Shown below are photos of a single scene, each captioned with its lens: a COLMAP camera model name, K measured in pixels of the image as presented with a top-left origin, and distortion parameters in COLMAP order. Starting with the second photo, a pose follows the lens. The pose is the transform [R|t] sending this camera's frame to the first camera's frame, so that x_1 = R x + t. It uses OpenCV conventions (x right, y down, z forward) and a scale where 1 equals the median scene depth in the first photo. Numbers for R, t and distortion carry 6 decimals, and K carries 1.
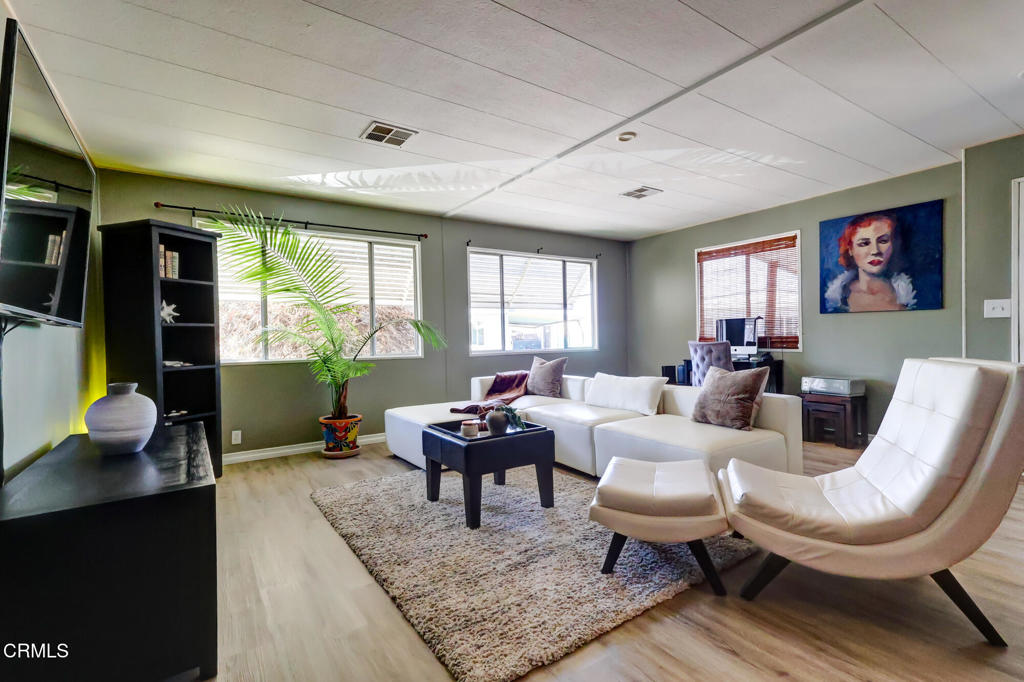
lens RADIAL K [[467.7, 0, 508.6], [0, 467.7, 339.8], [0, 0, 1]] dist [0.012379, 0.000910]
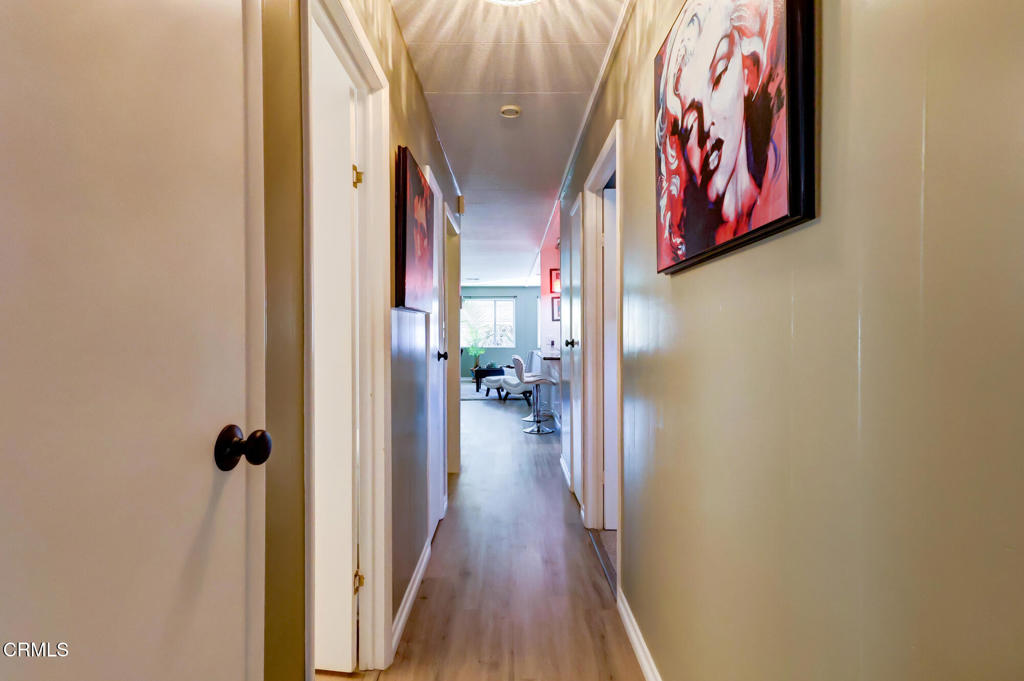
lens RADIAL K [[467.7, 0, 508.6], [0, 467.7, 339.3], [0, 0, 1]] dist [0.012379, 0.000910]
pose [[0.826907, 0.016141, -0.562107, 1.294032], [-0.016496, 0.999854, 0.004444, -0.019061], [0.562097, 0.005598, 0.827052, -1.117006]]
